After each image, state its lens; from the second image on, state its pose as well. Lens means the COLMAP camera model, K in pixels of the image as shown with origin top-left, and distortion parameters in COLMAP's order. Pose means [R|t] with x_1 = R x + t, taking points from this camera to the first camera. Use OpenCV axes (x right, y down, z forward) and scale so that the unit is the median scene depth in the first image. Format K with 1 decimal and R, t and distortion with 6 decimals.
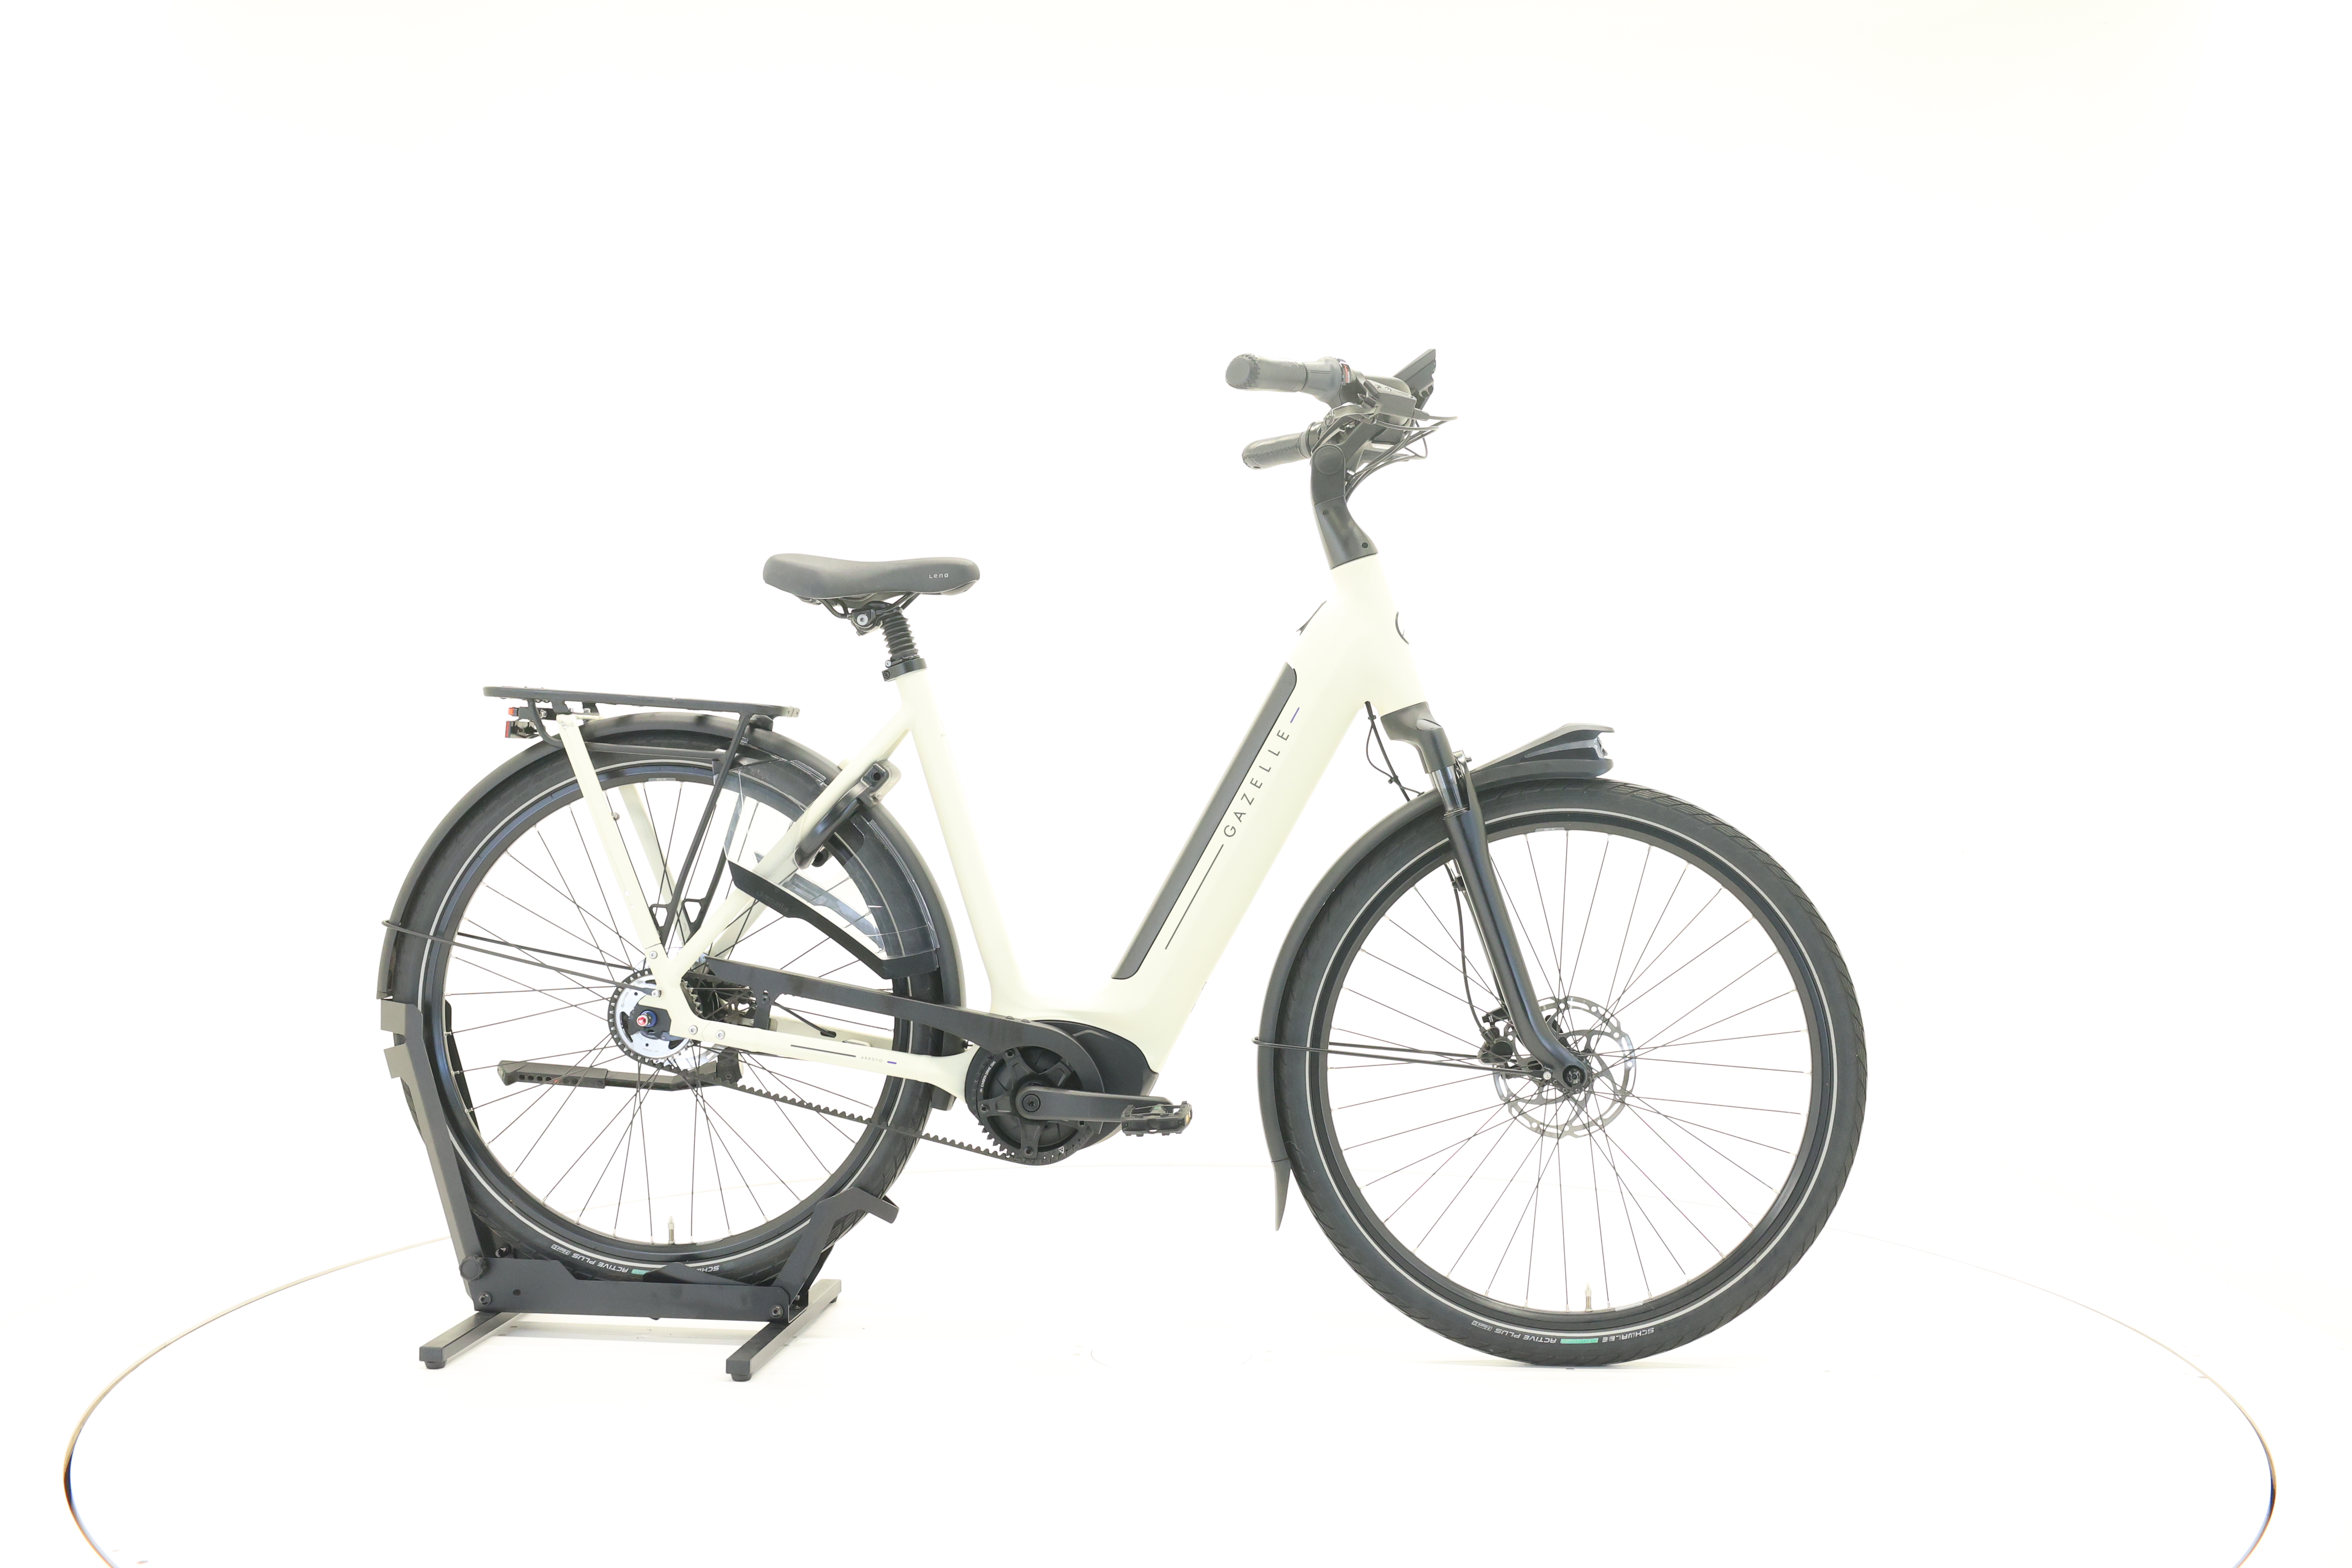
lens RADIAL K [[2384.1, 0, 1176.0], [0, 2384.1, 784.0], [0, 0, 1]] dist [-0.009601, 0.006640]
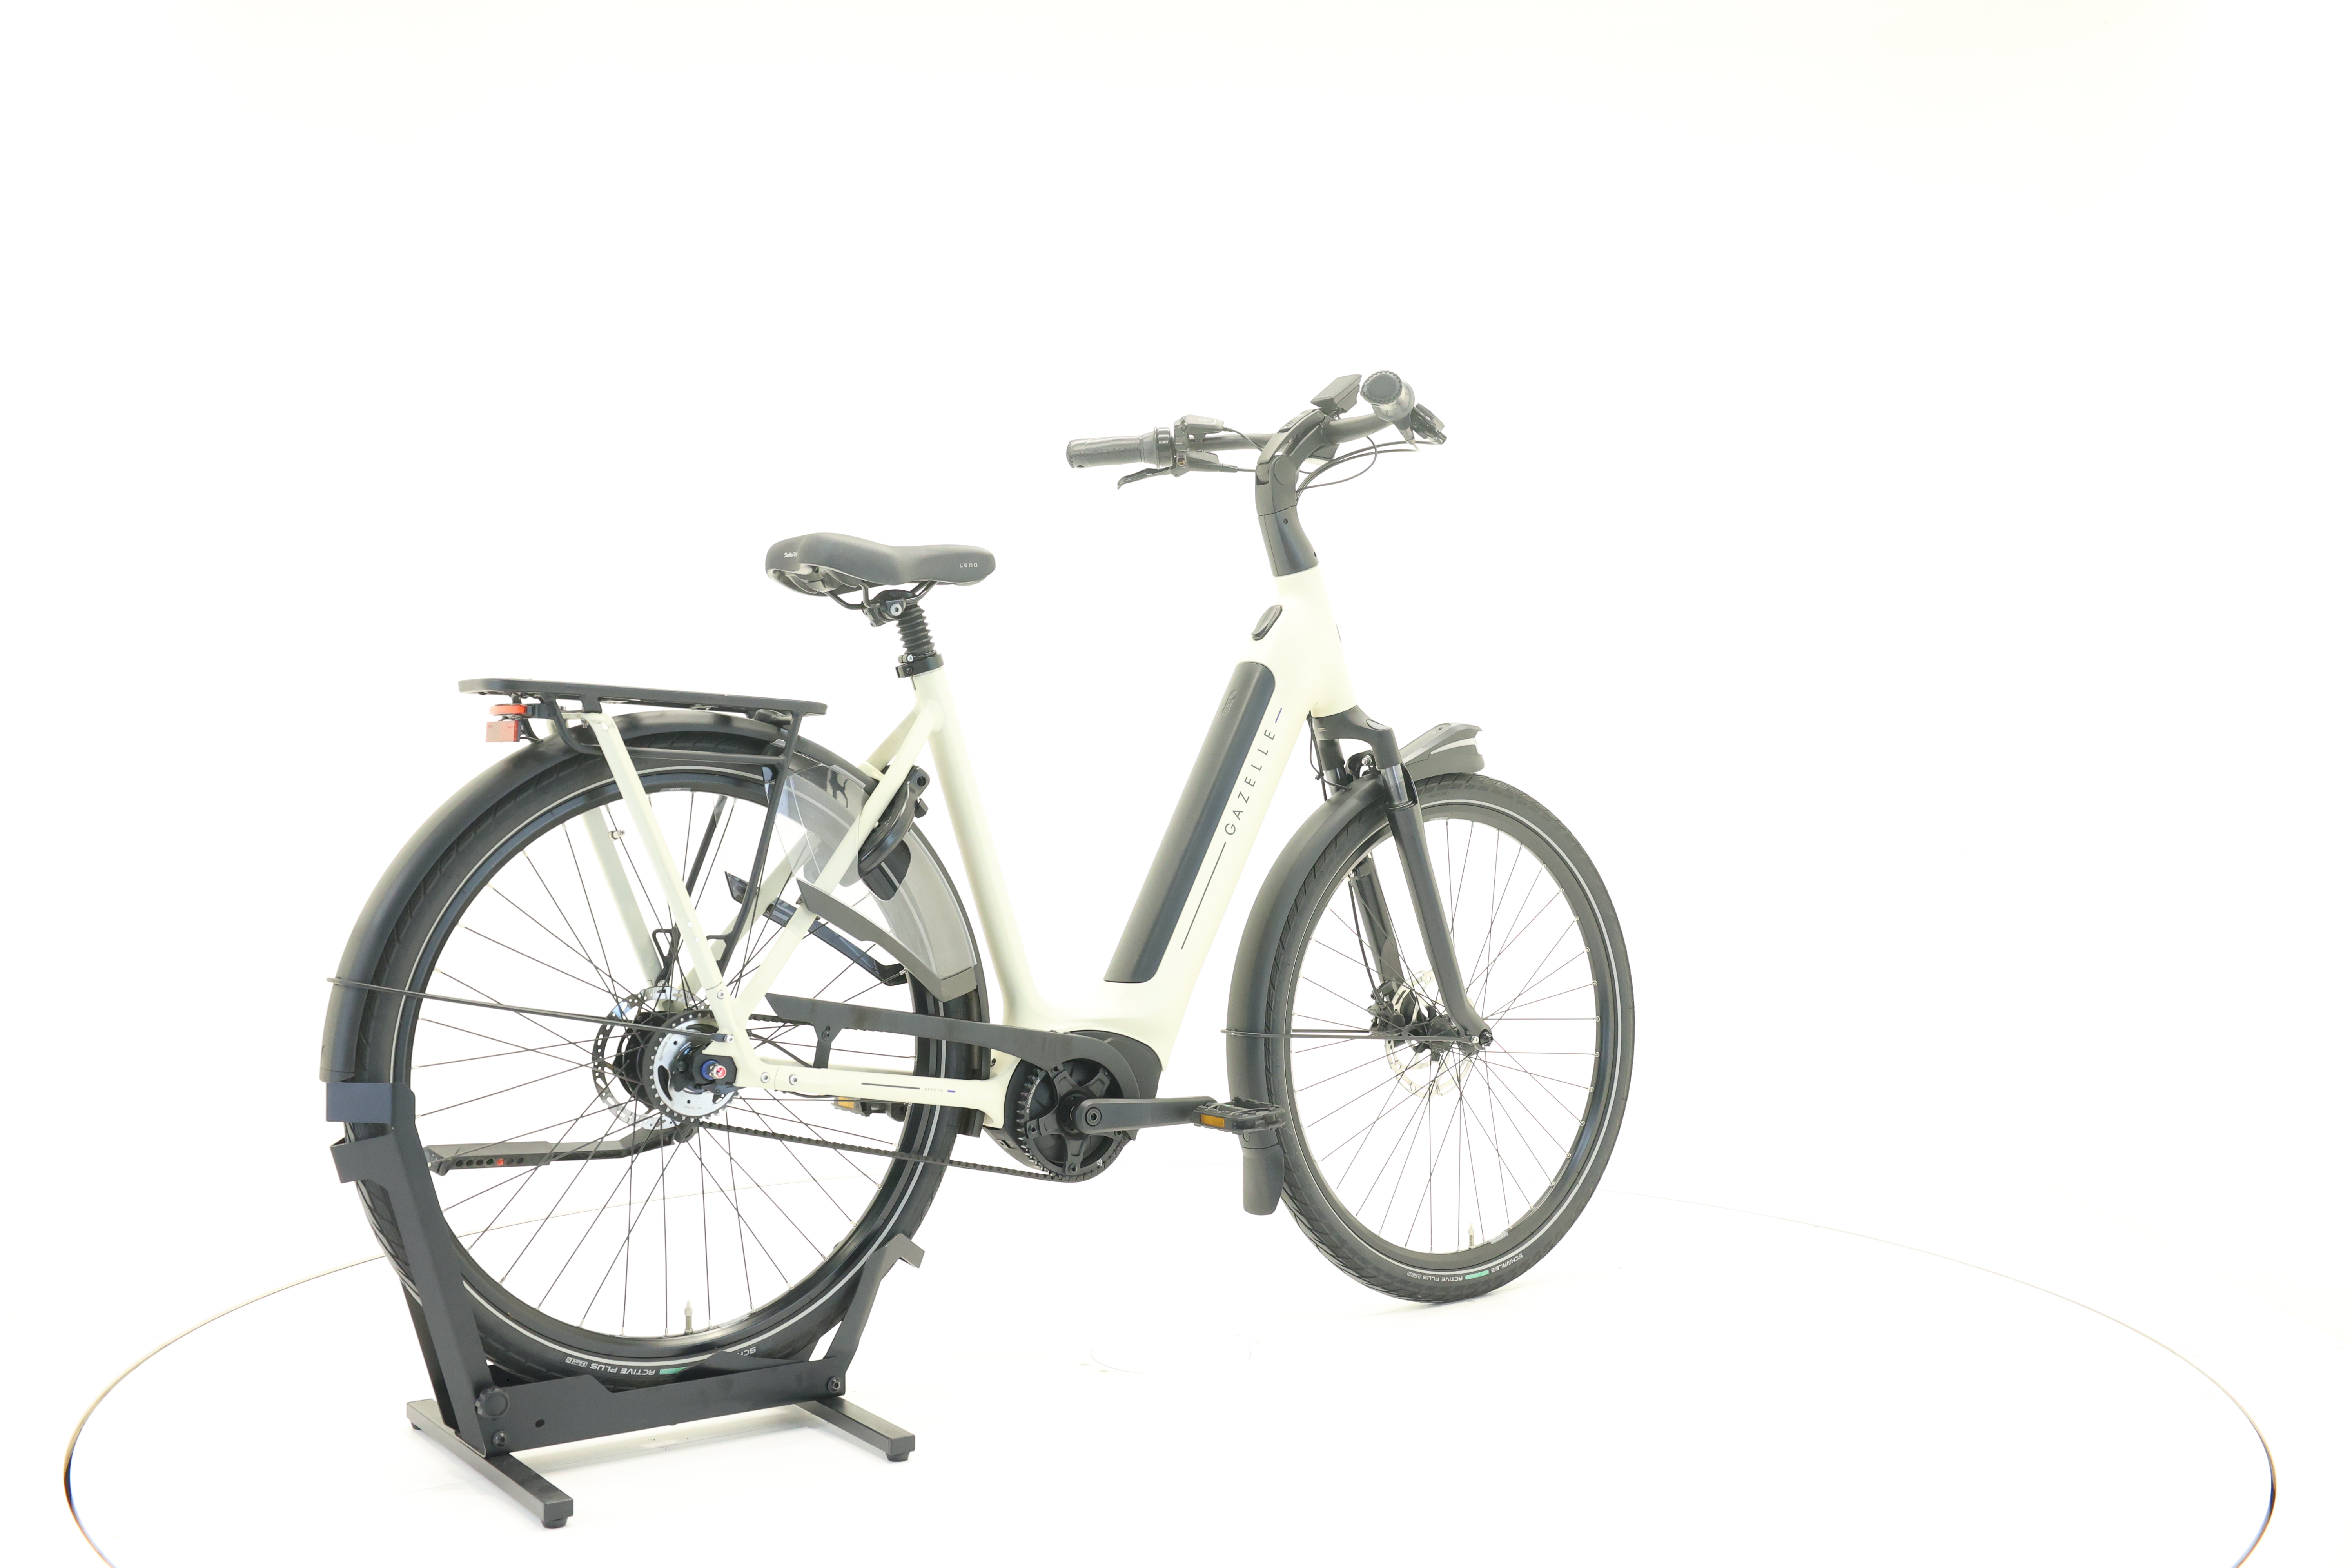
lens RADIAL K [[2384.1, 0, 1176.0], [0, 2384.1, 784.0], [0, 0, 1]] dist [-0.009601, 0.006640]
pose [[0.747007, -0.017754, 0.664579, -0.661631], [0.017559, 0.999822, 0.006974, -0.006923], [-0.664584, 0.006460, 0.747185, 0.249619]]
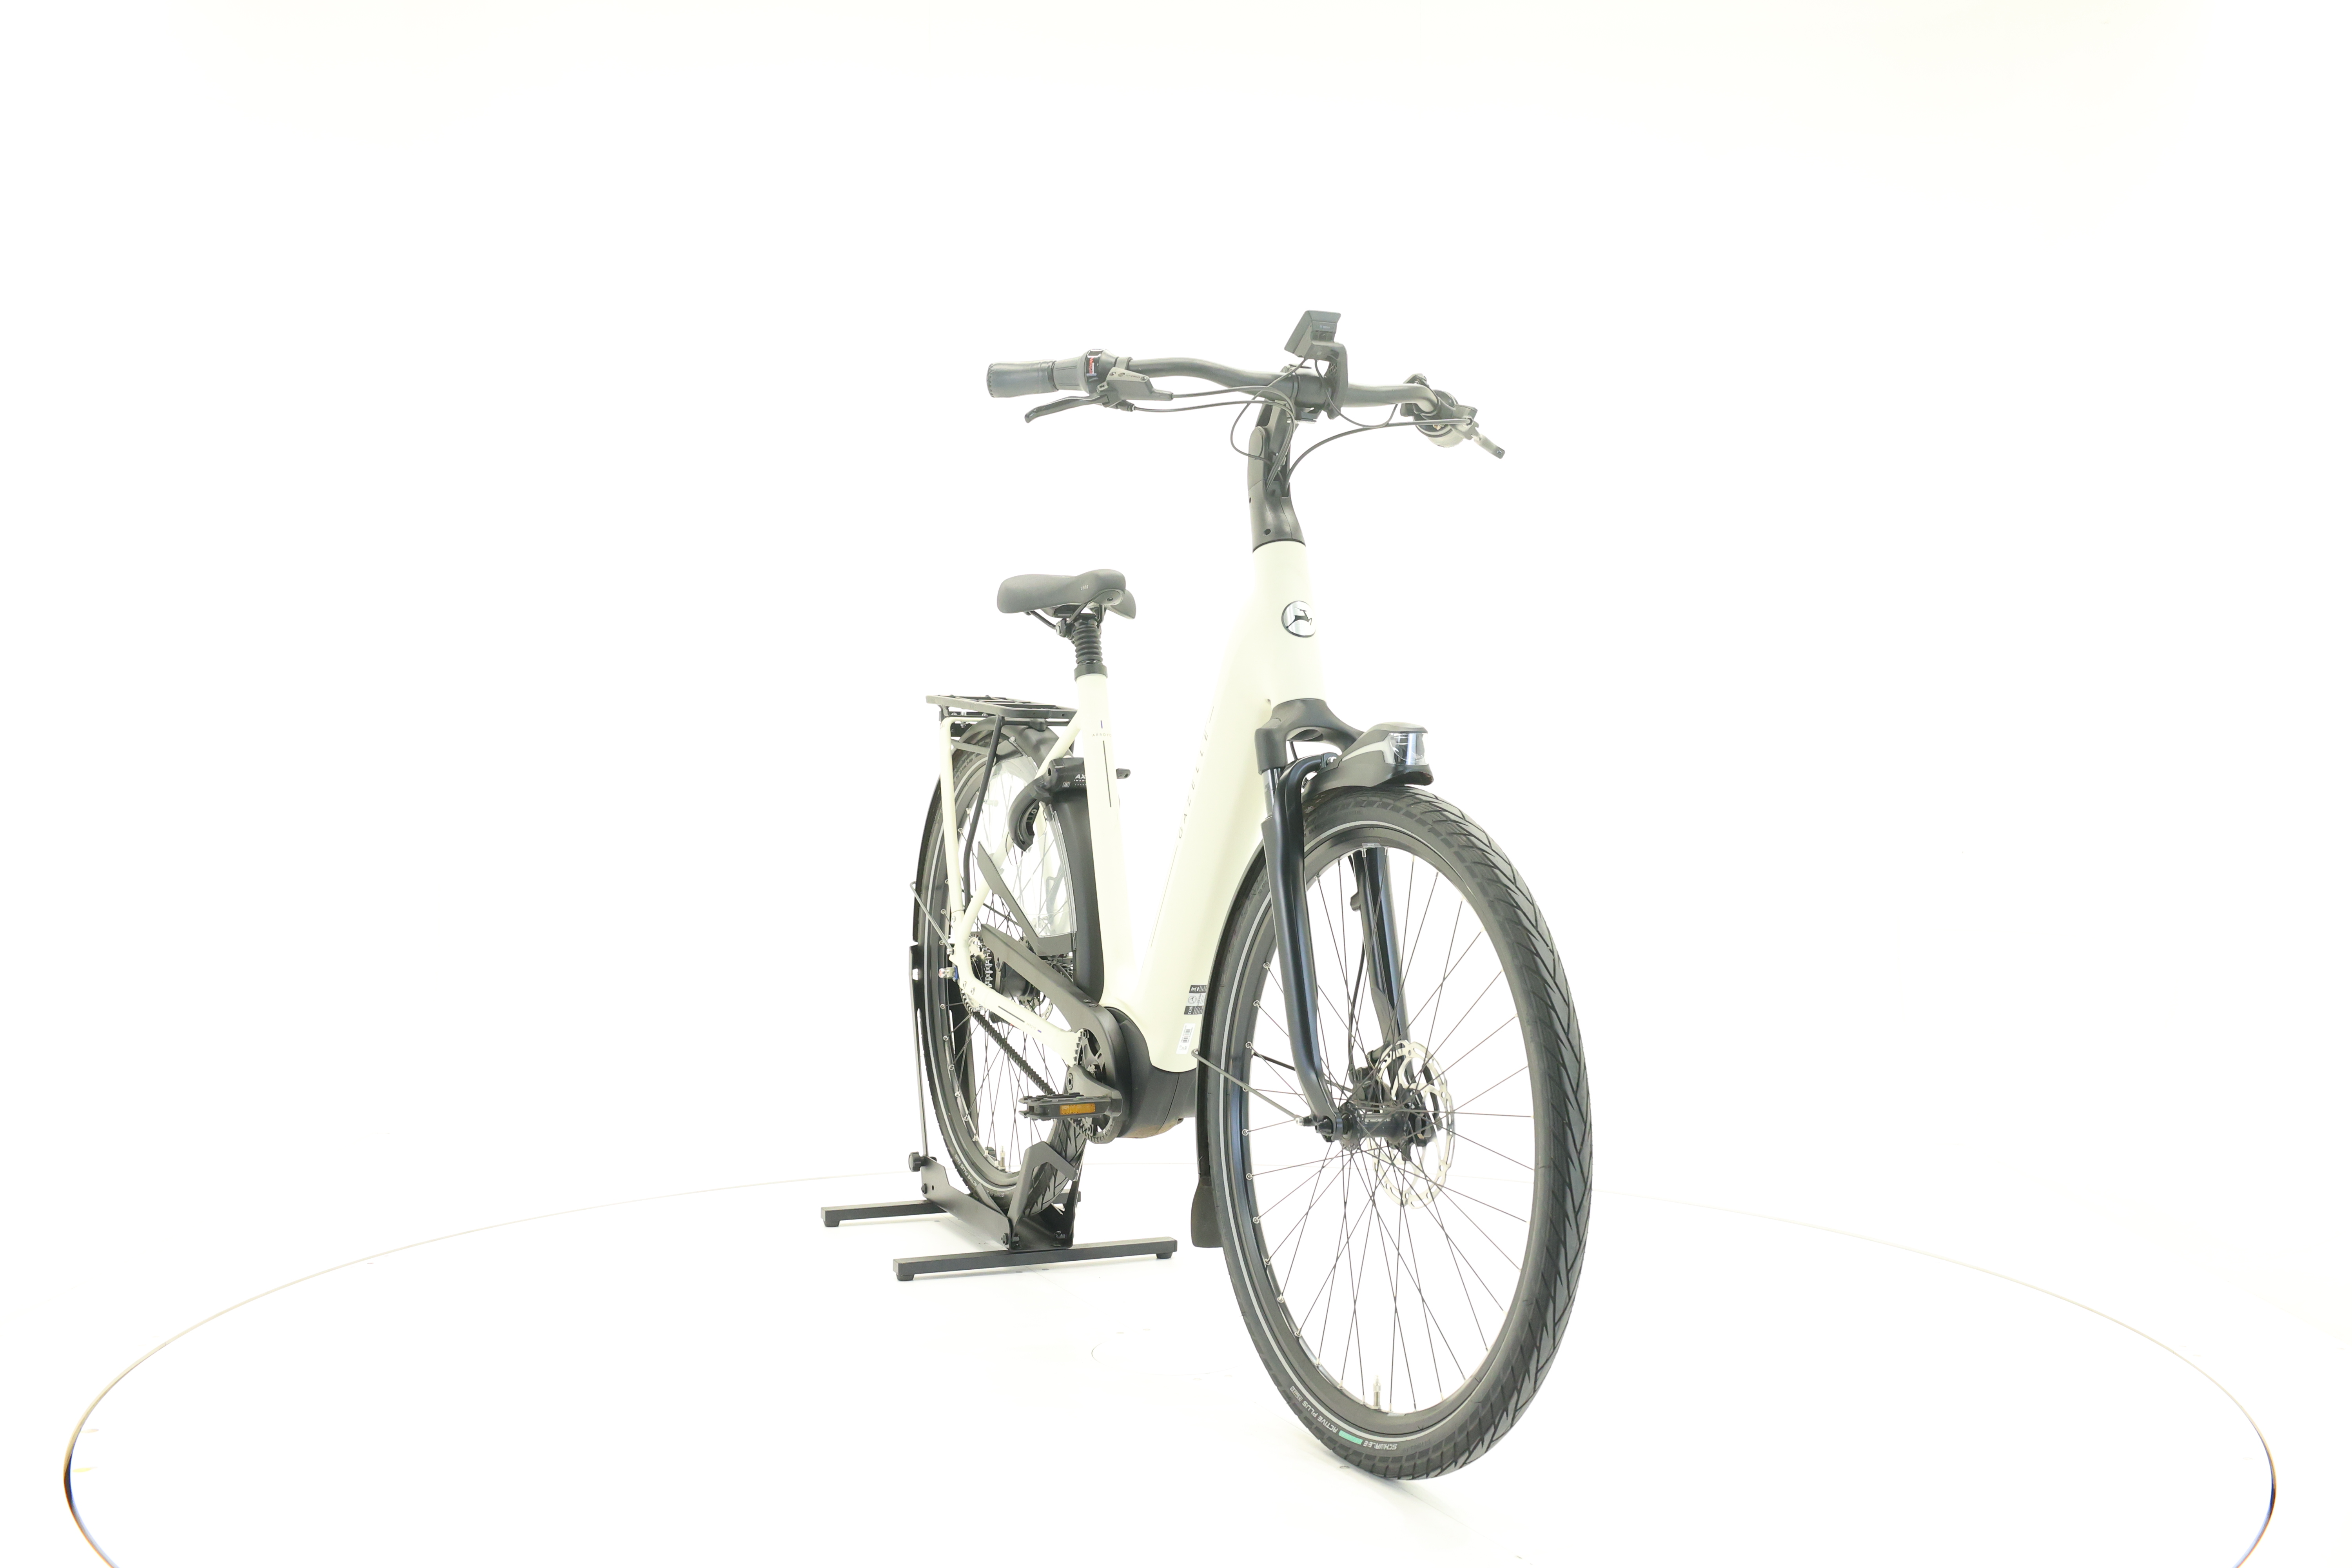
lens RADIAL K [[2384.1, 0, 1176.0], [0, 2384.1, 784.0], [0, 0, 1]] dist [-0.009601, 0.006640]
pose [[0.497651, 0.019979, -0.867147, 0.861229], [-0.023347, 0.999681, 0.009633, -0.009588], [0.867063, 0.015451, 0.497959, 0.500261]]
